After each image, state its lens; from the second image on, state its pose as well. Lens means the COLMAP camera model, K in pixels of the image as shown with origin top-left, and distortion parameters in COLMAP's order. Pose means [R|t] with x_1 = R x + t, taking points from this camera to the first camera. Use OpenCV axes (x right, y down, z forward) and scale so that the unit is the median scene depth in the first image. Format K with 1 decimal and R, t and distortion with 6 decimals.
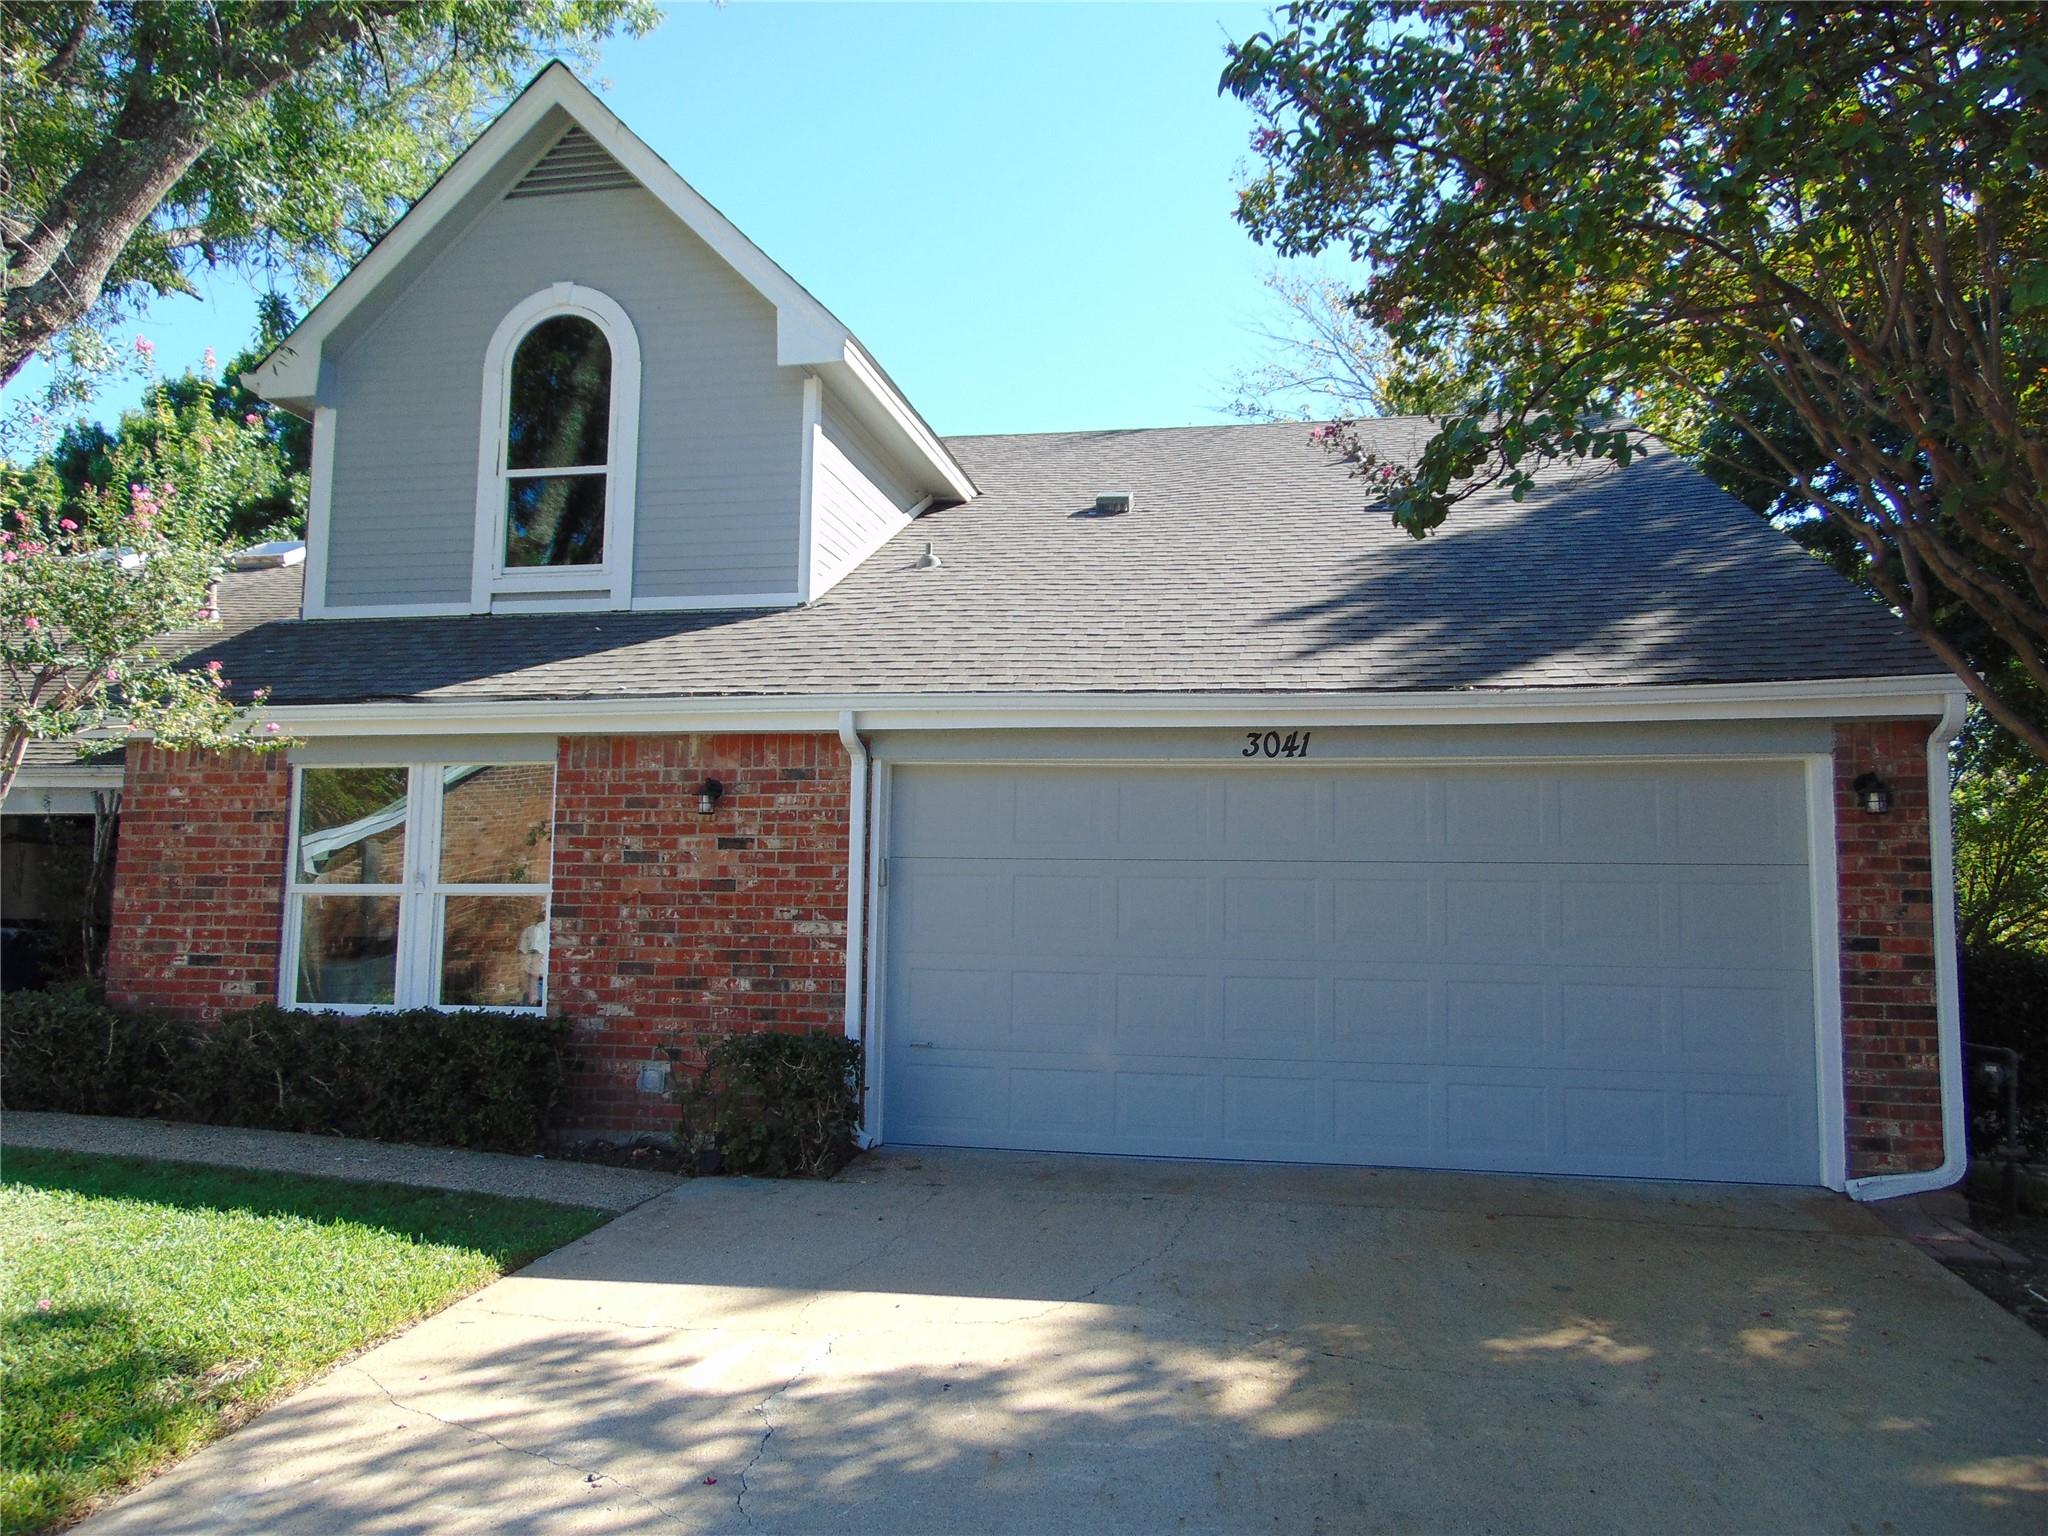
lens RADIAL K [[1536.7, 0, 1019.0], [0, 1536.7, 769.9], [0, 0, 1]] dist [-0.037013, 0.080337]
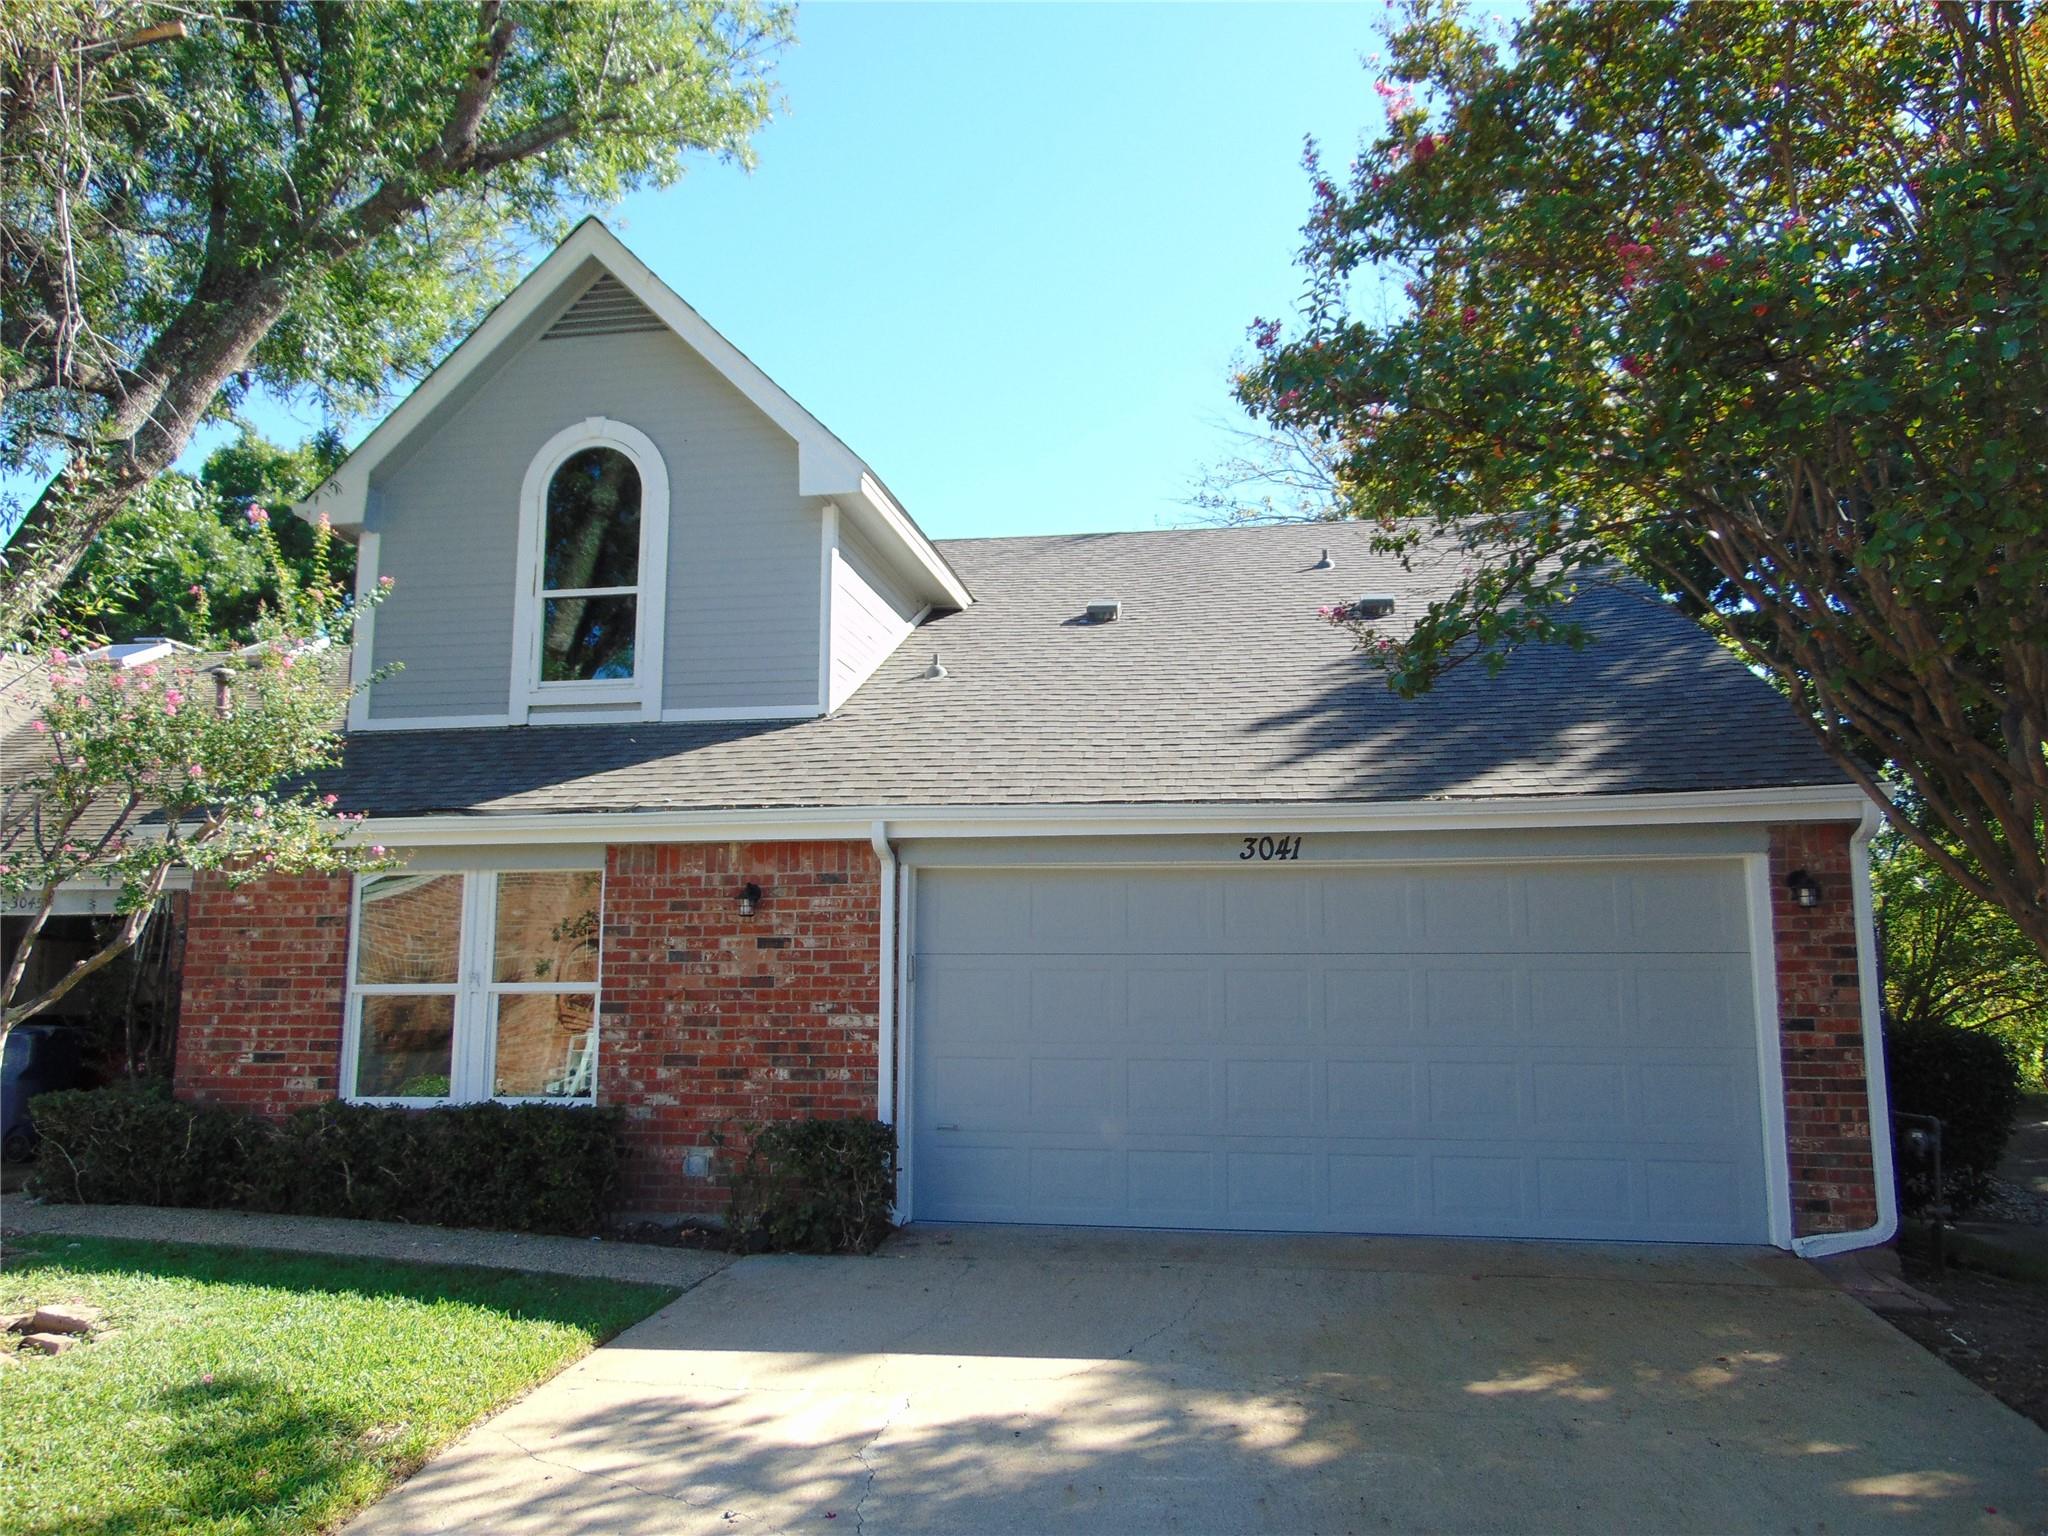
lens RADIAL K [[1536.7, 0, 1019.0], [0, 1536.7, 769.9], [0, 0, 1]] dist [-0.037013, 0.080337]
pose [[0.999586, -0.009510, 0.027147, -0.039740], [0.010735, 0.998914, -0.045338, -0.023230], [-0.026686, 0.045610, 0.998603, -0.092411]]
